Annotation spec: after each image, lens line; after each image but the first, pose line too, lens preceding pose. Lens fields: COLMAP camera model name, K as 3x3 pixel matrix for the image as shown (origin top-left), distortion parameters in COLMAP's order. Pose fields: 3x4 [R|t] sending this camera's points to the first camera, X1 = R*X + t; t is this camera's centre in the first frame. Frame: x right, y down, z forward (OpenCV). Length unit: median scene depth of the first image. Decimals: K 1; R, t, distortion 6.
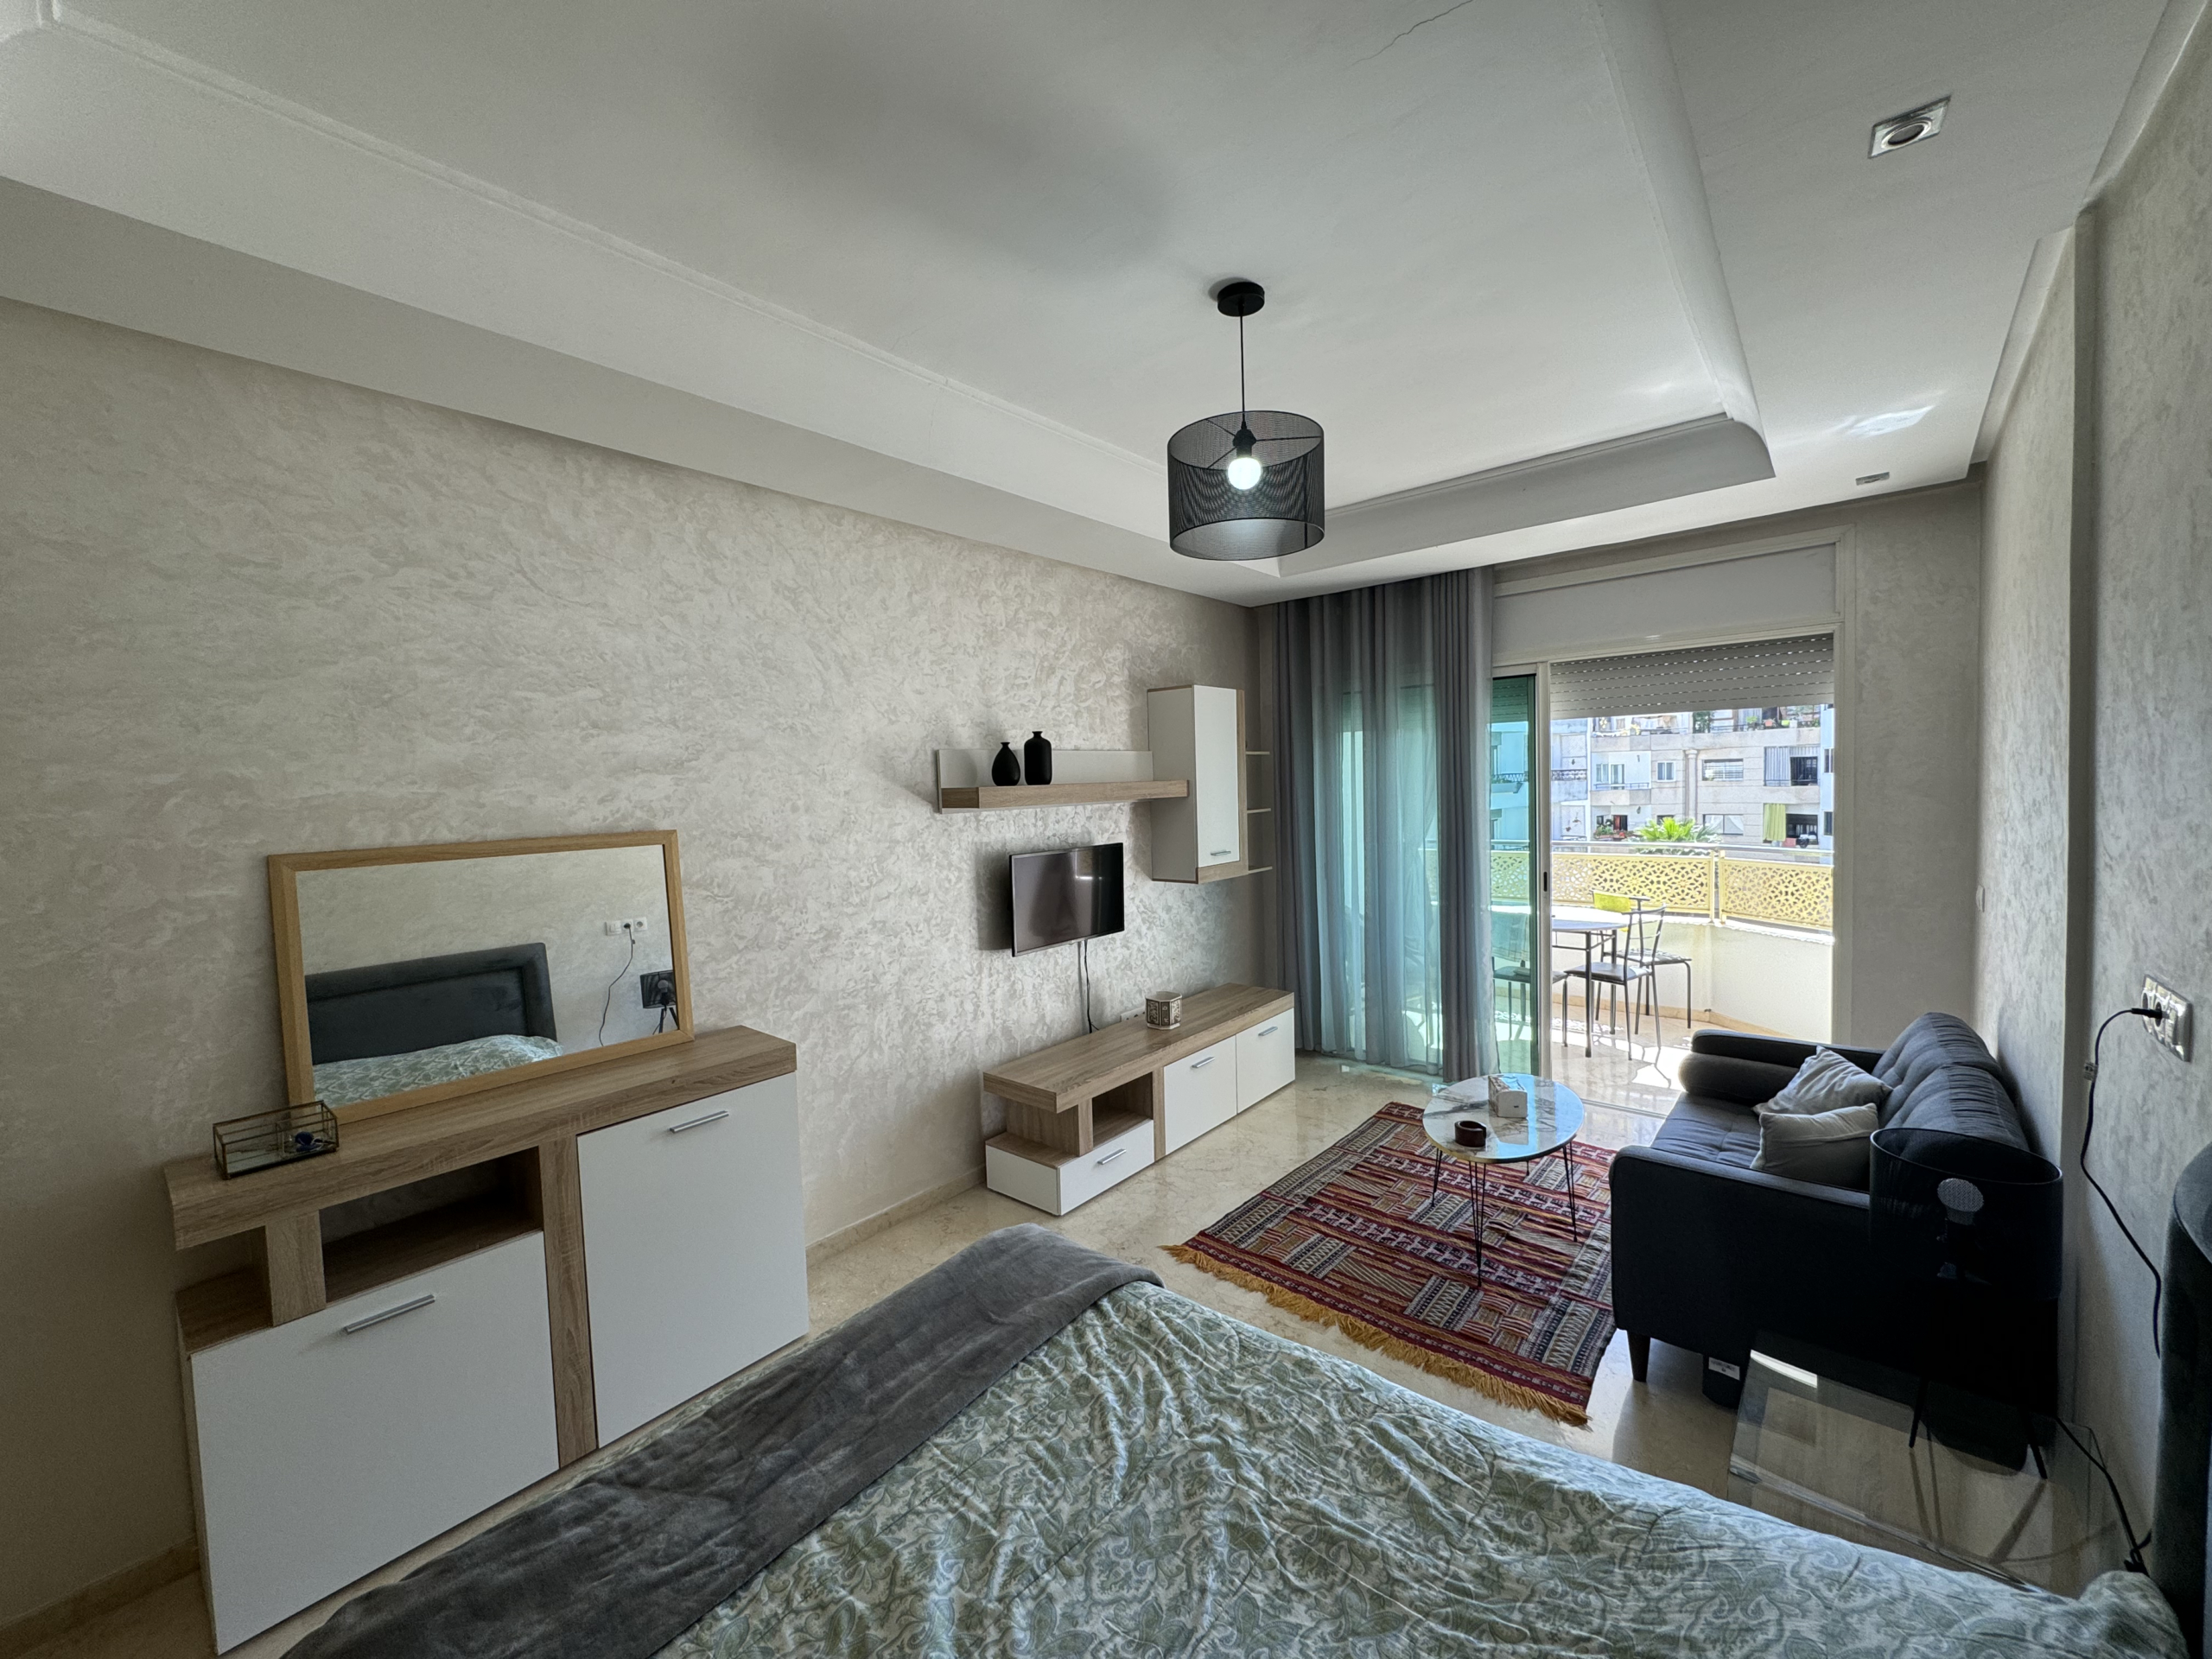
lens RADIAL K [[879.7, 0, 1104.8], [0, 879.7, 828.7], [0, 0, 1]] dist [0.000500, 0.000293]
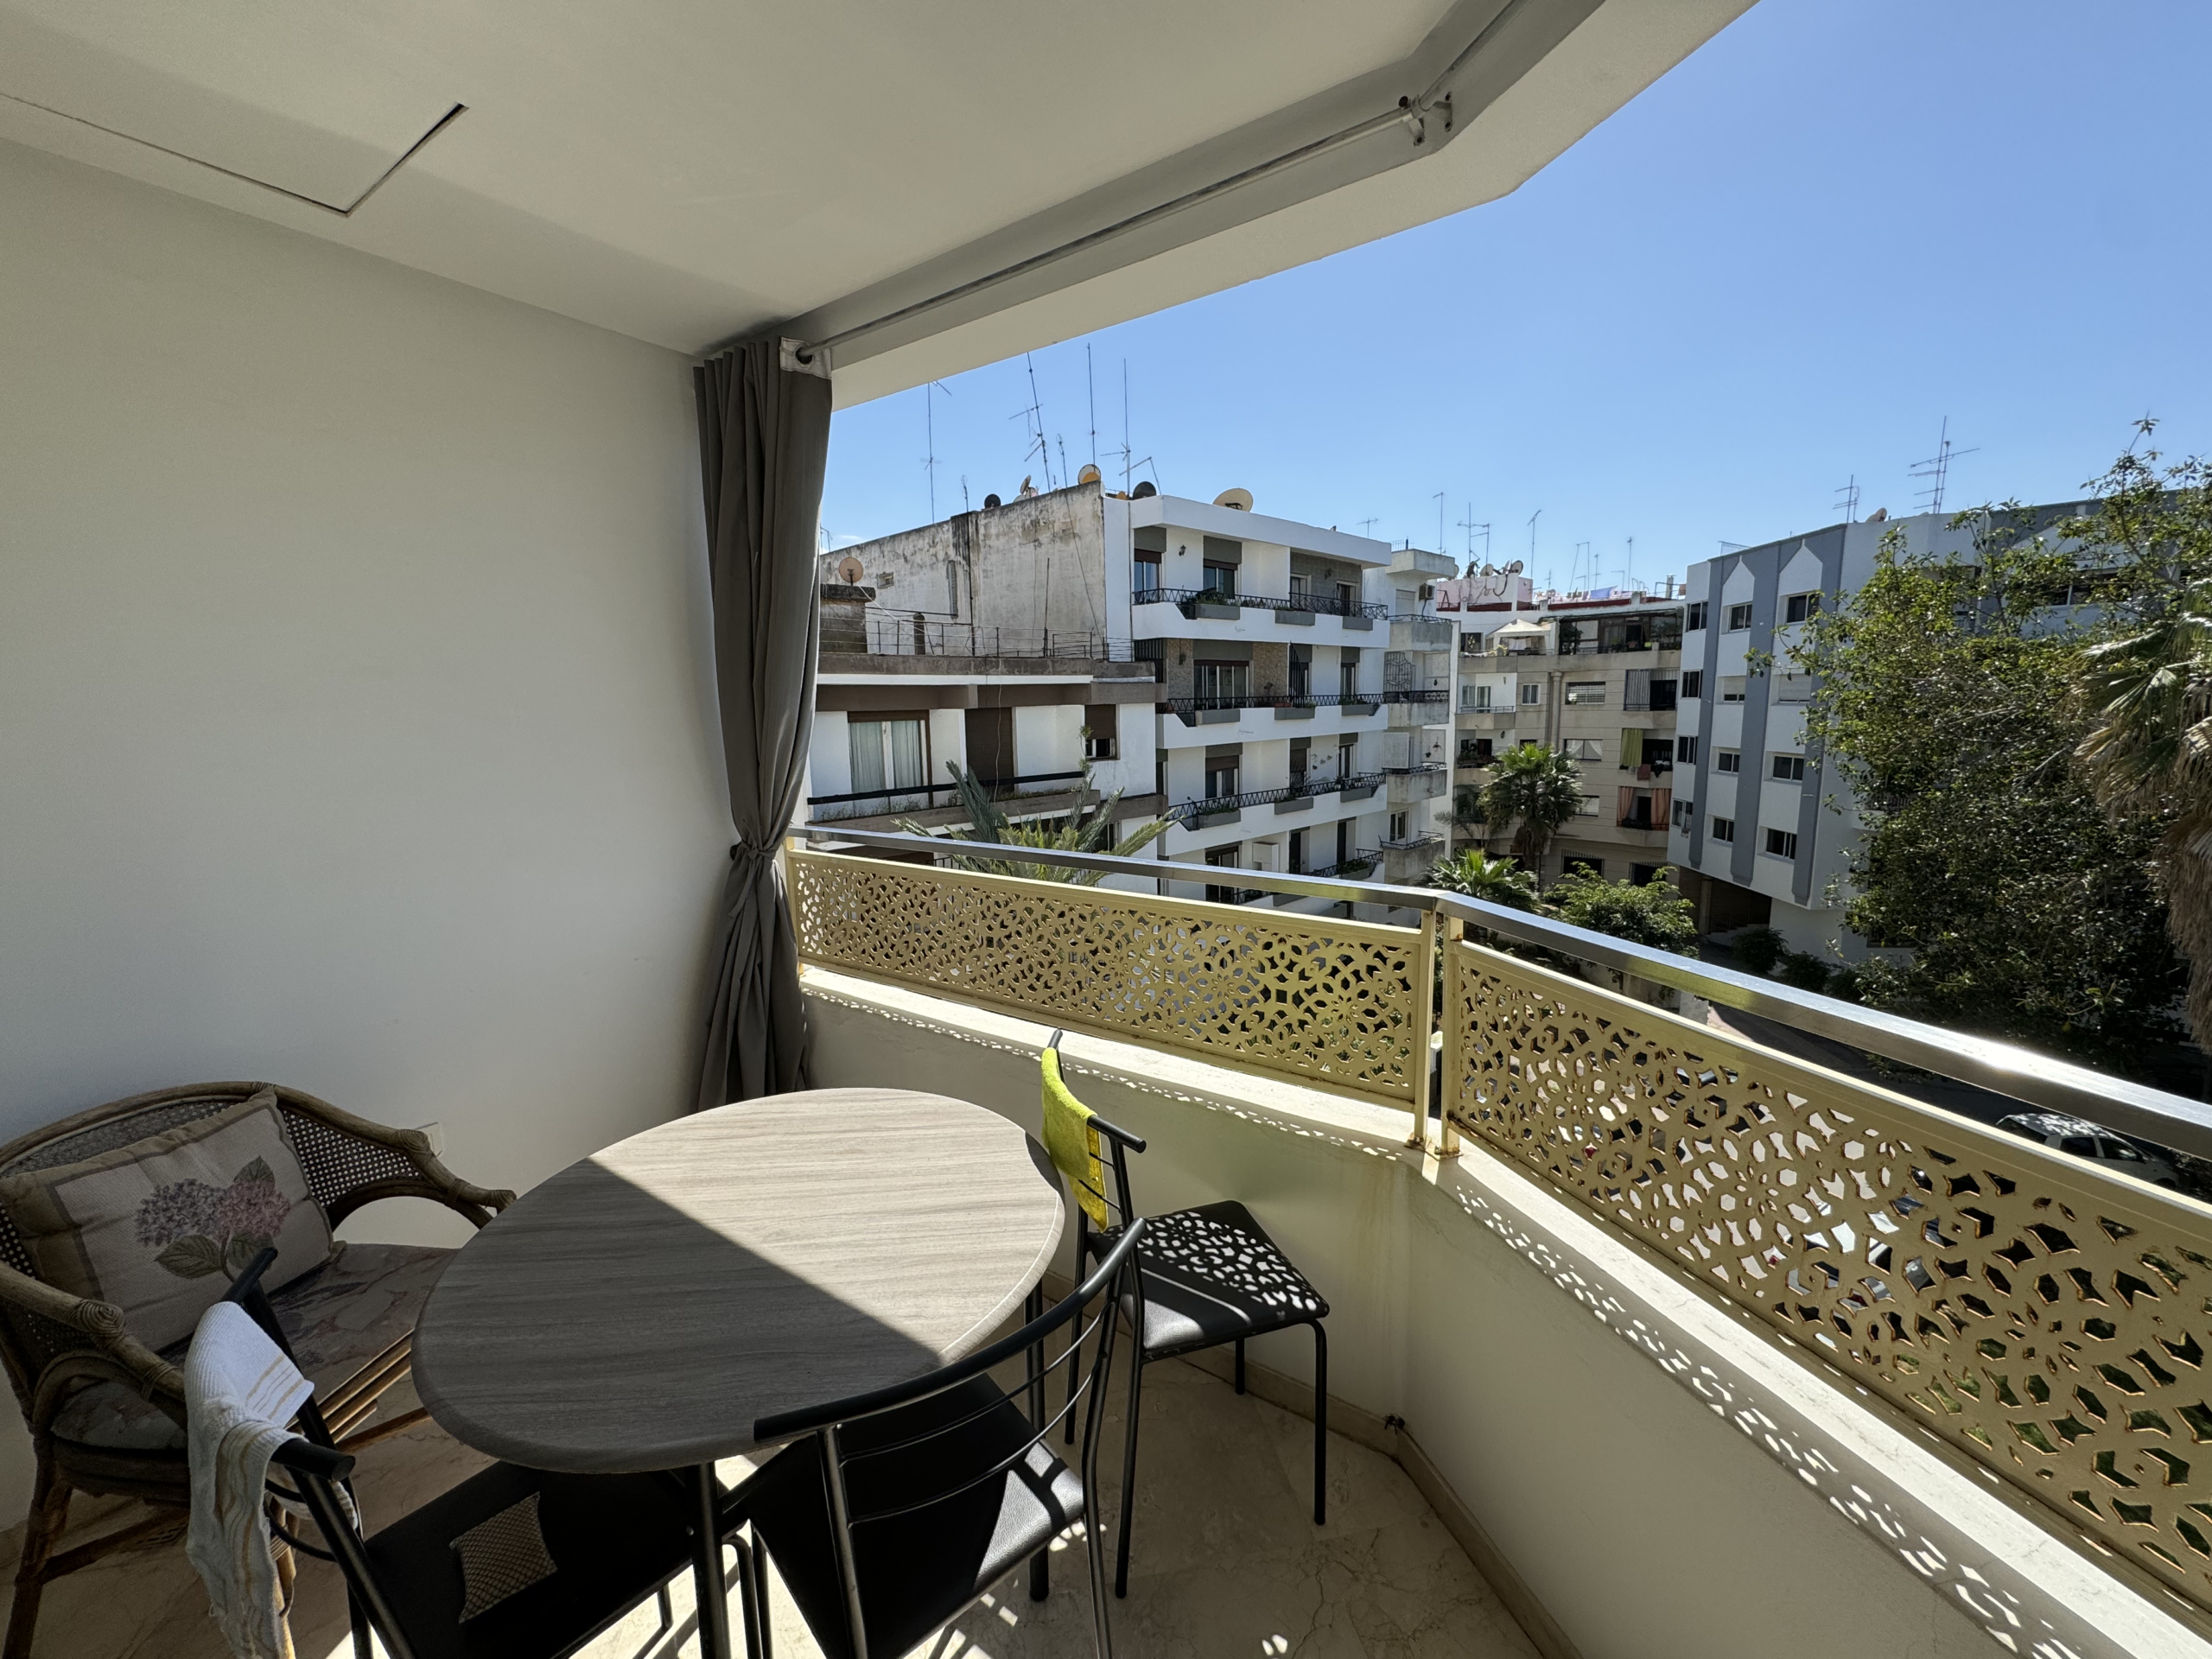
lens RADIAL K [[879.7, 0, 1099.6], [0, 879.7, 829.3], [0, 0, 1]] dist [0.000500, 0.000293]
pose [[0.994145, -0.006459, 0.107857, 0.707834], [-0.003350, 0.995889, 0.090520, -0.040444], [-0.107999, -0.090352, 0.990037, 0.925318]]
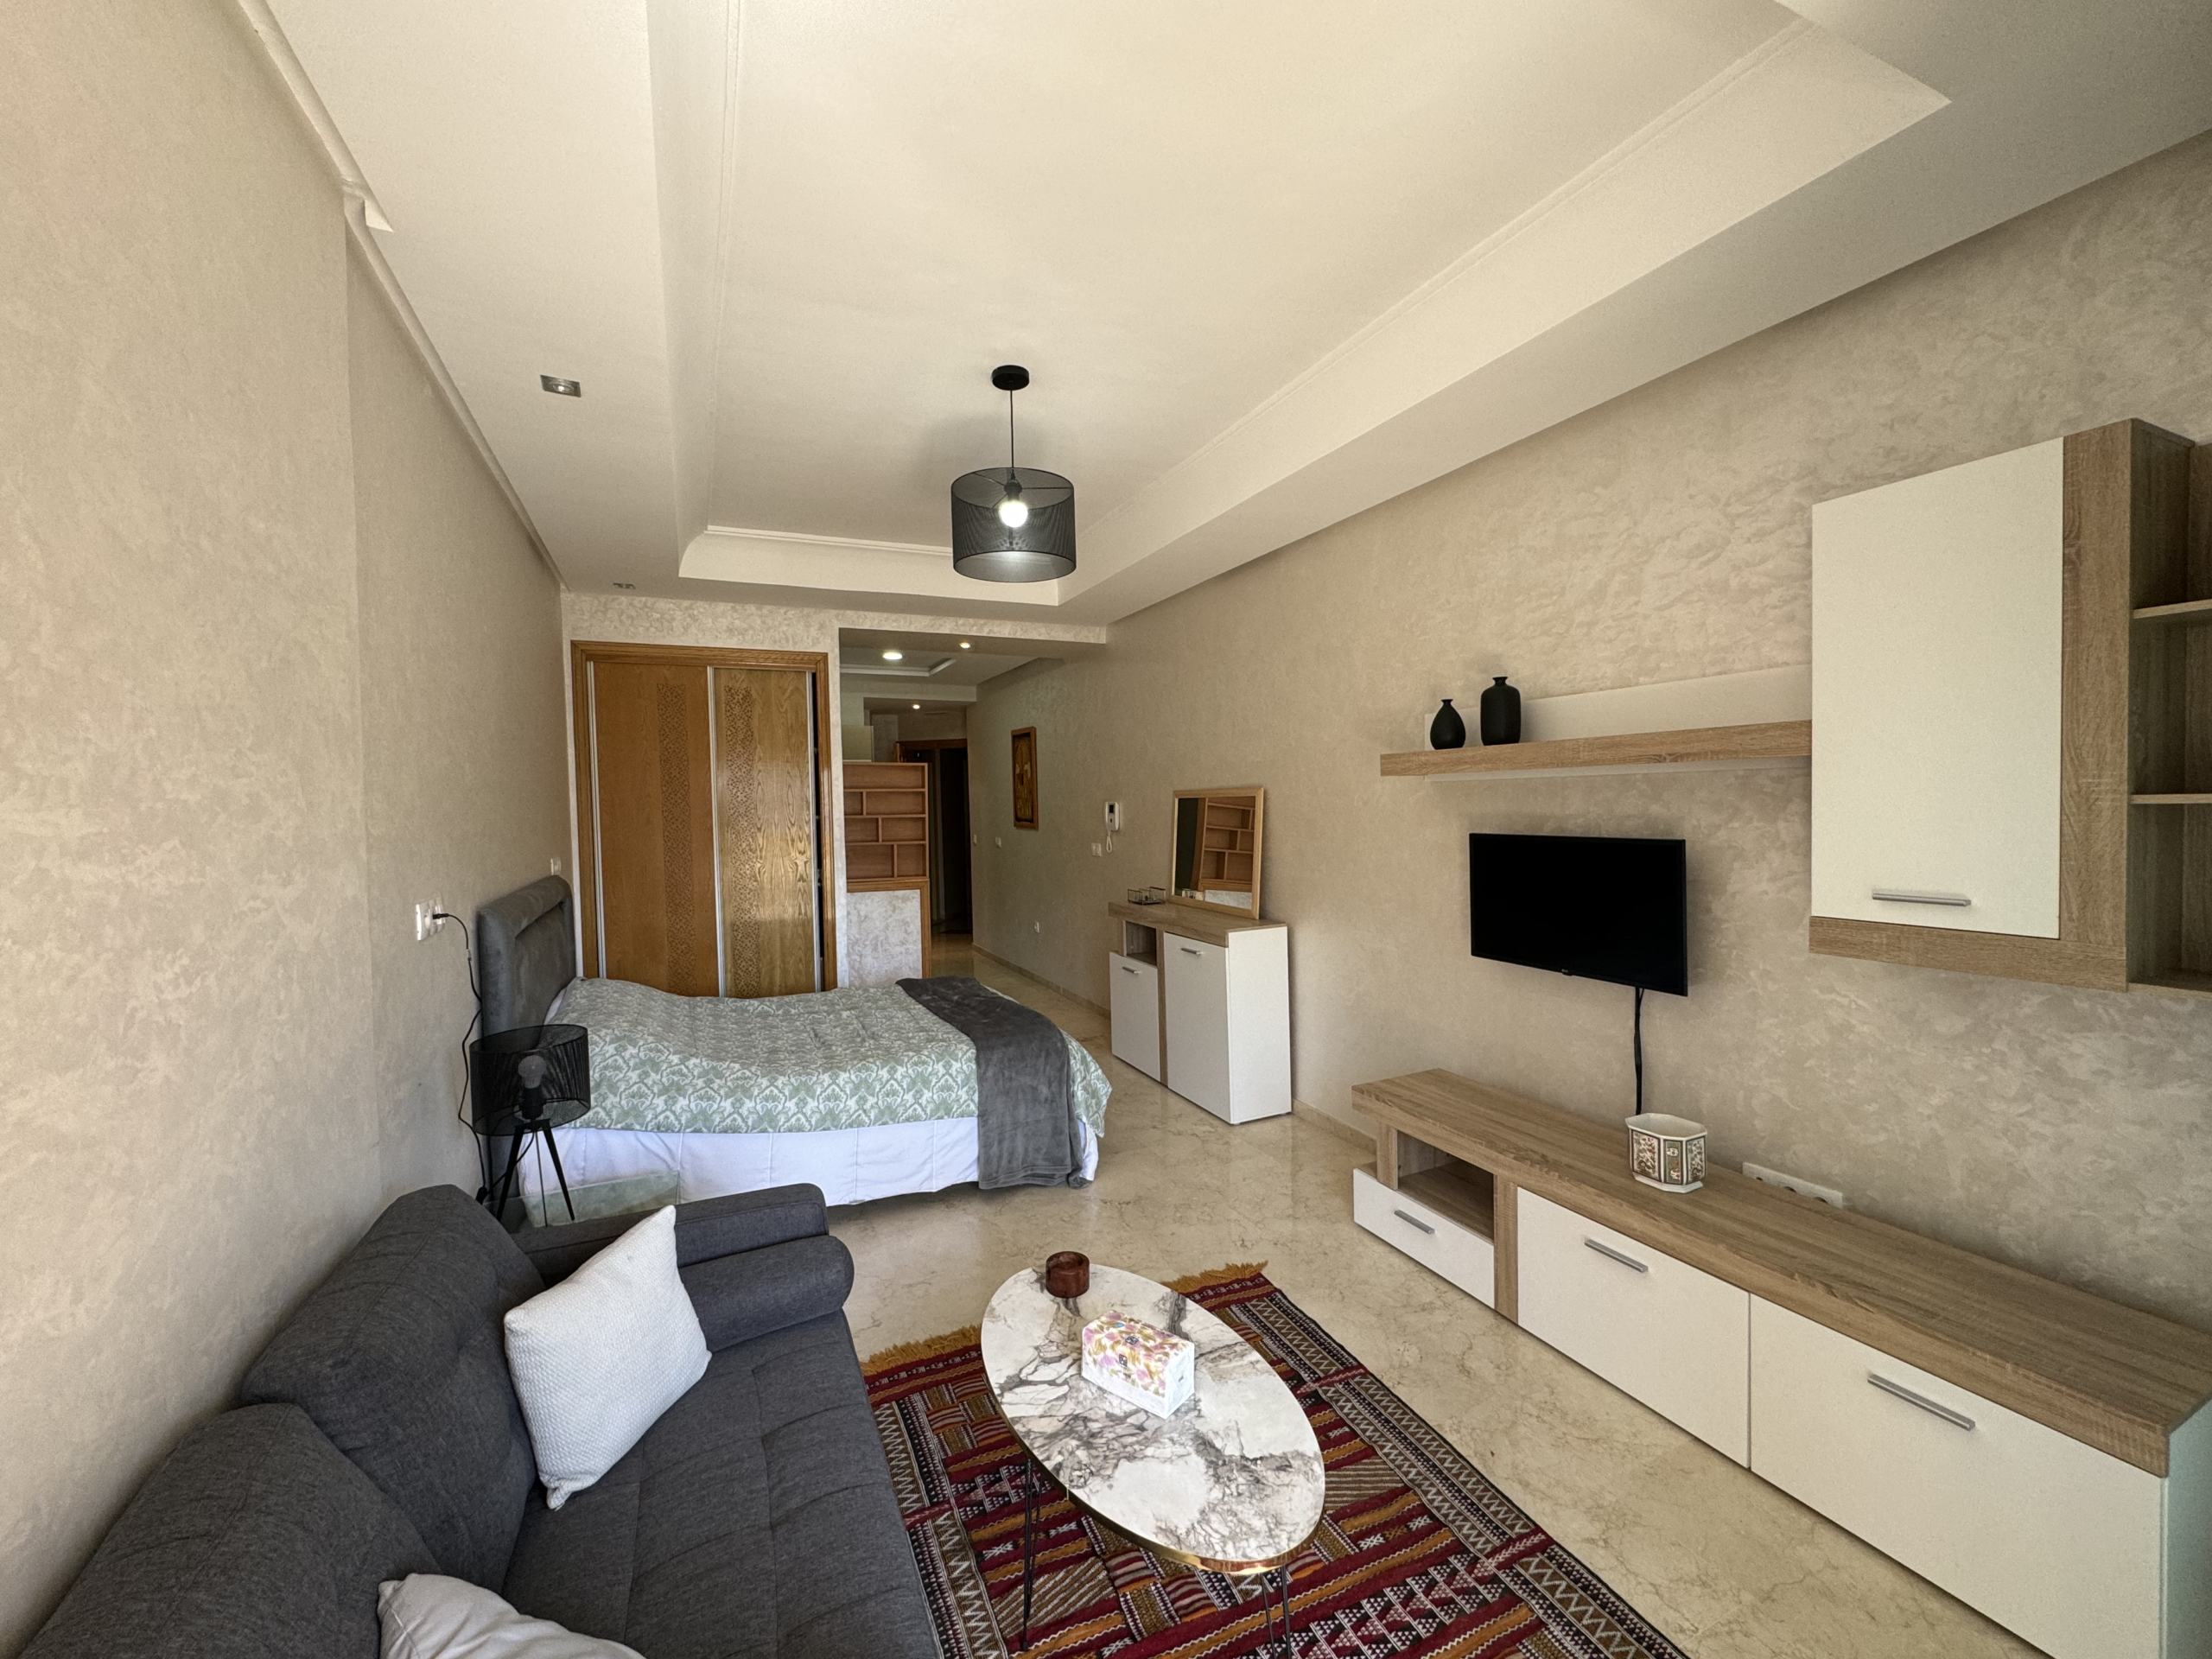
lens RADIAL K [[879.7, 0, 1112.0], [0, 879.7, 832.5], [0, 0, 1]] dist [0.000500, 0.000293]
pose [[-0.415614, 0.073438, -0.906572, 0.654524], [-0.015902, 0.995996, 0.087971, -0.031802], [0.909402, 0.050978, -0.412782, 0.857938]]
